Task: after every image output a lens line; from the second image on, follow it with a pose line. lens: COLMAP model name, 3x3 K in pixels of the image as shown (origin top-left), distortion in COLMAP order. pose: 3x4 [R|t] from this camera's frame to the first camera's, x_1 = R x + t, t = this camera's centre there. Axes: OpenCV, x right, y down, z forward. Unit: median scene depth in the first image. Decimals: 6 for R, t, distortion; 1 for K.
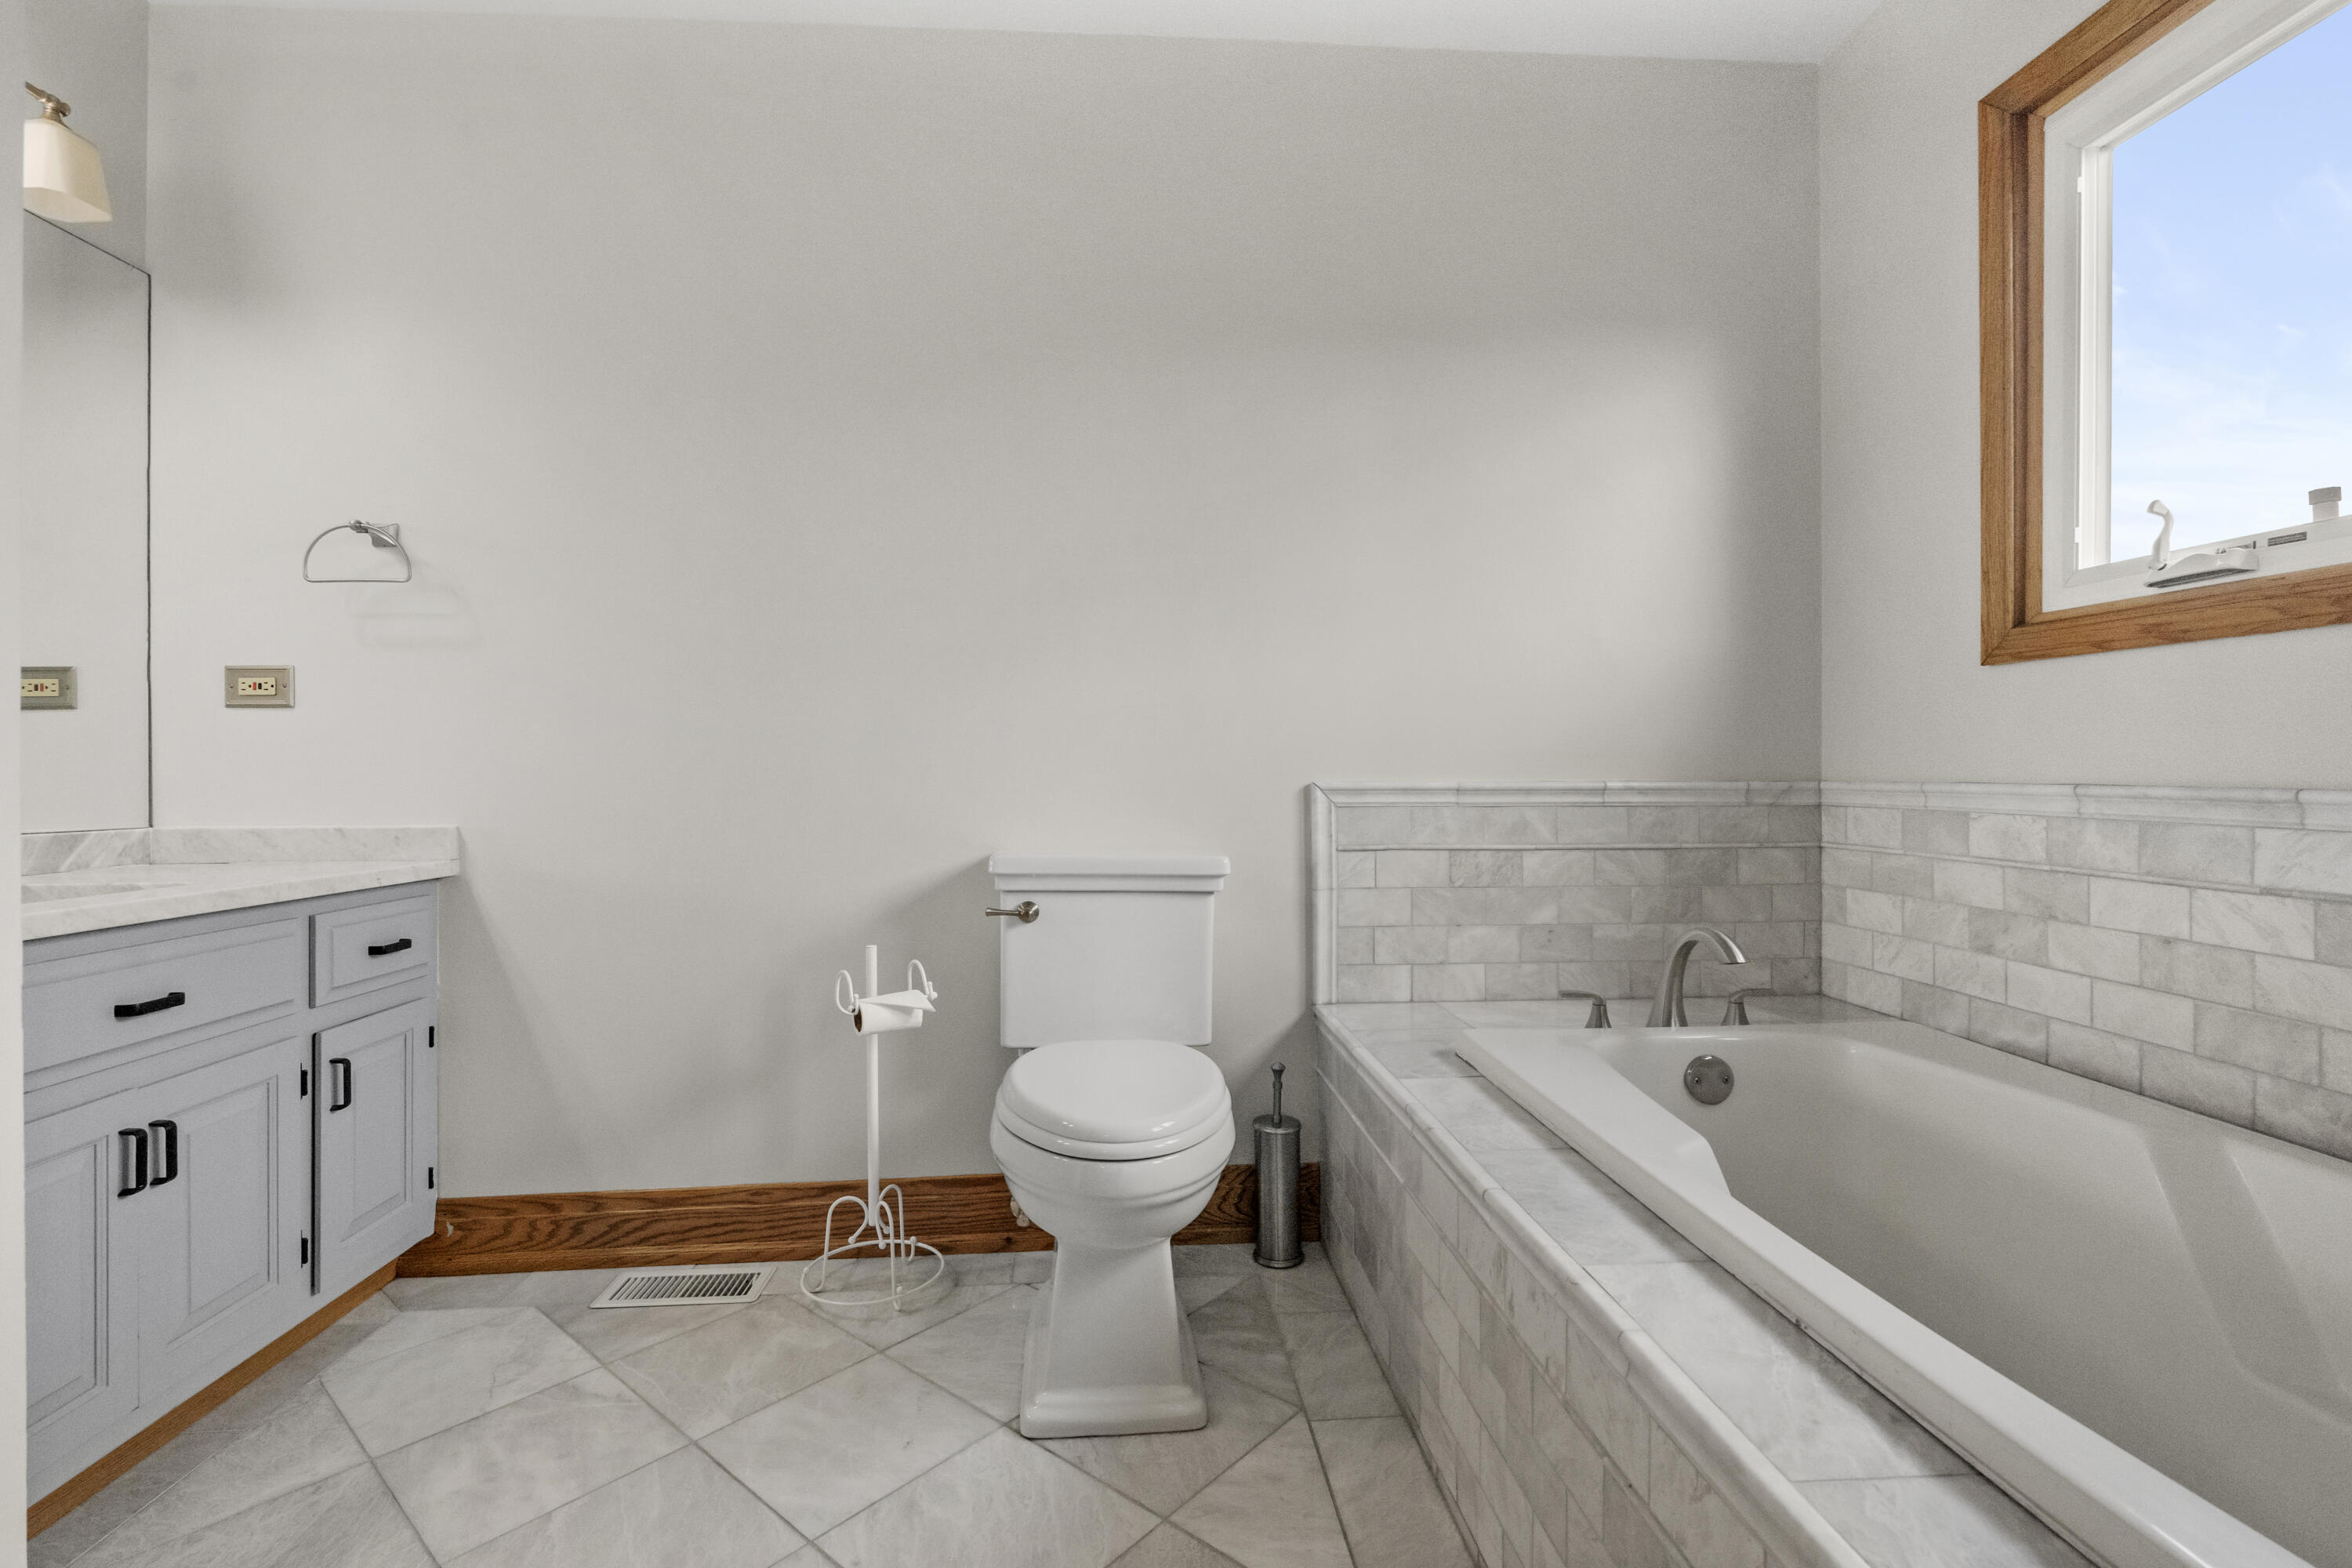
lens RADIAL K [[1071.5, 0, 1176.1], [0, 1071.5, 769.3], [0, 0, 1]] dist [-0.000706, 0.000076]
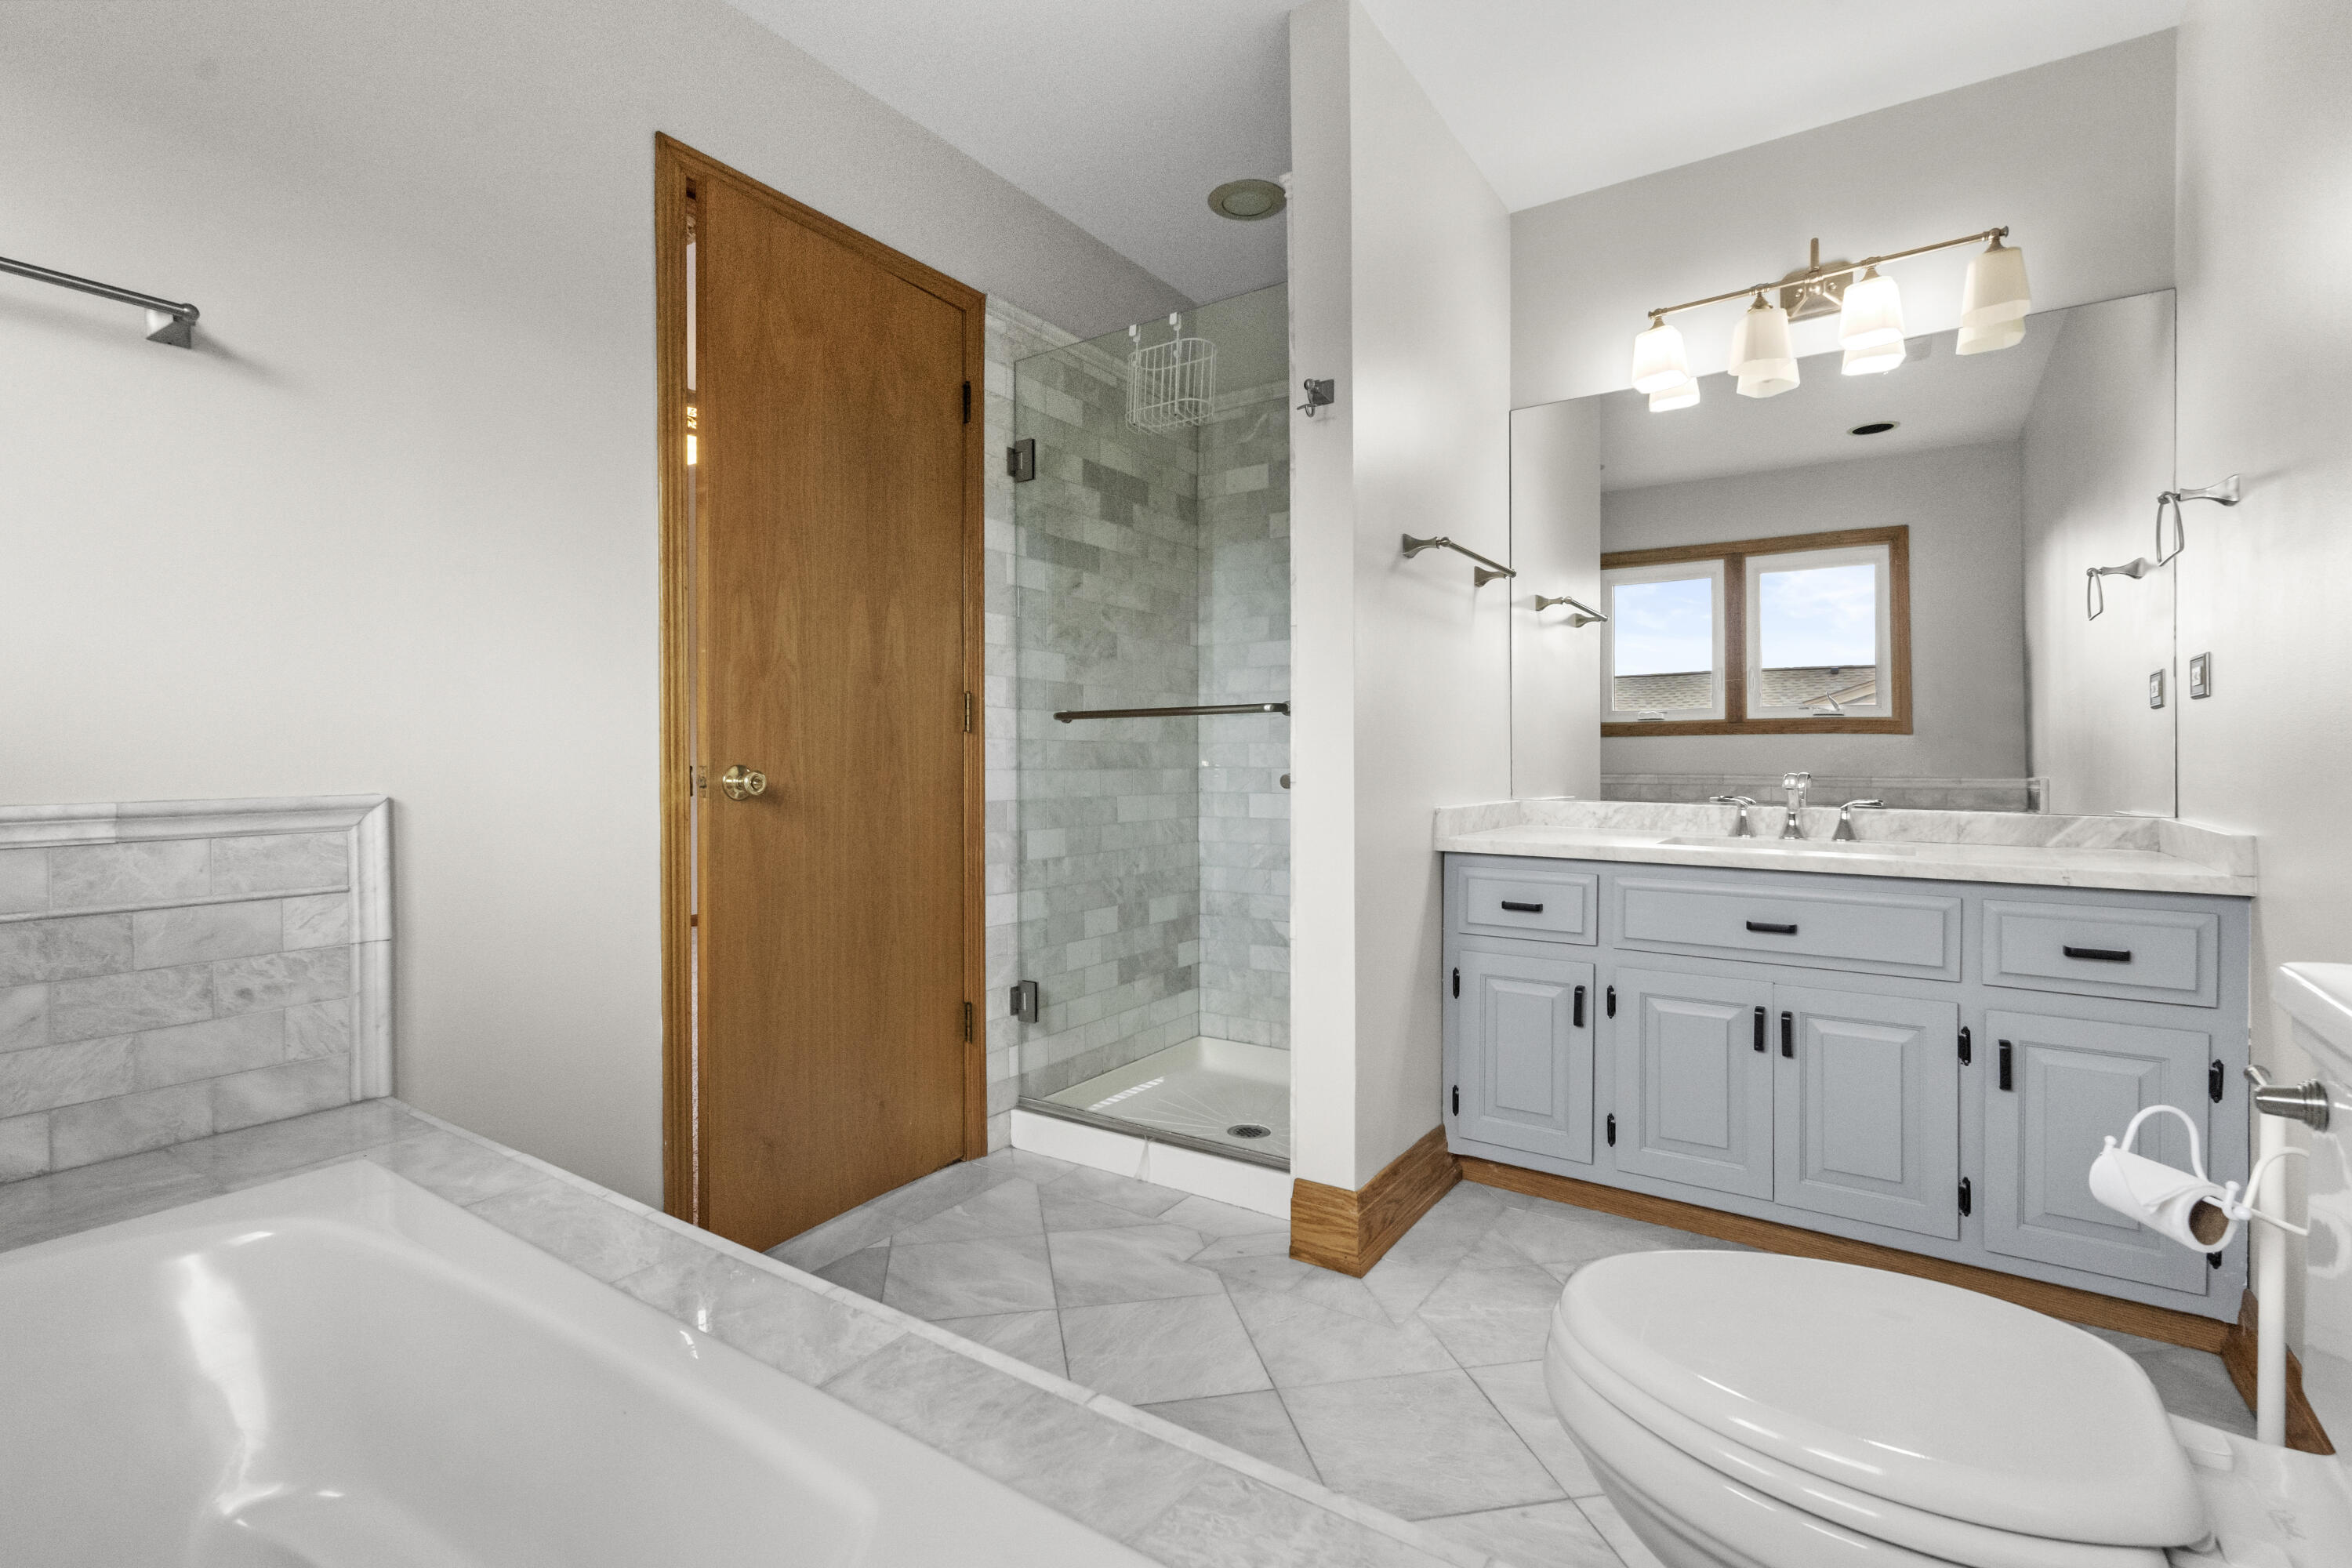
lens RADIAL K [[1071.5, 0, 1176.1], [0, 1071.5, 769.3], [0, 0, 1]] dist [-0.000706, 0.000076]
pose [[-0.608242, 0.018472, -0.793537, 0.546701], [0.011885, 0.999829, 0.014165, -0.022584], [0.793663, -0.000816, -0.608358, 0.989327]]
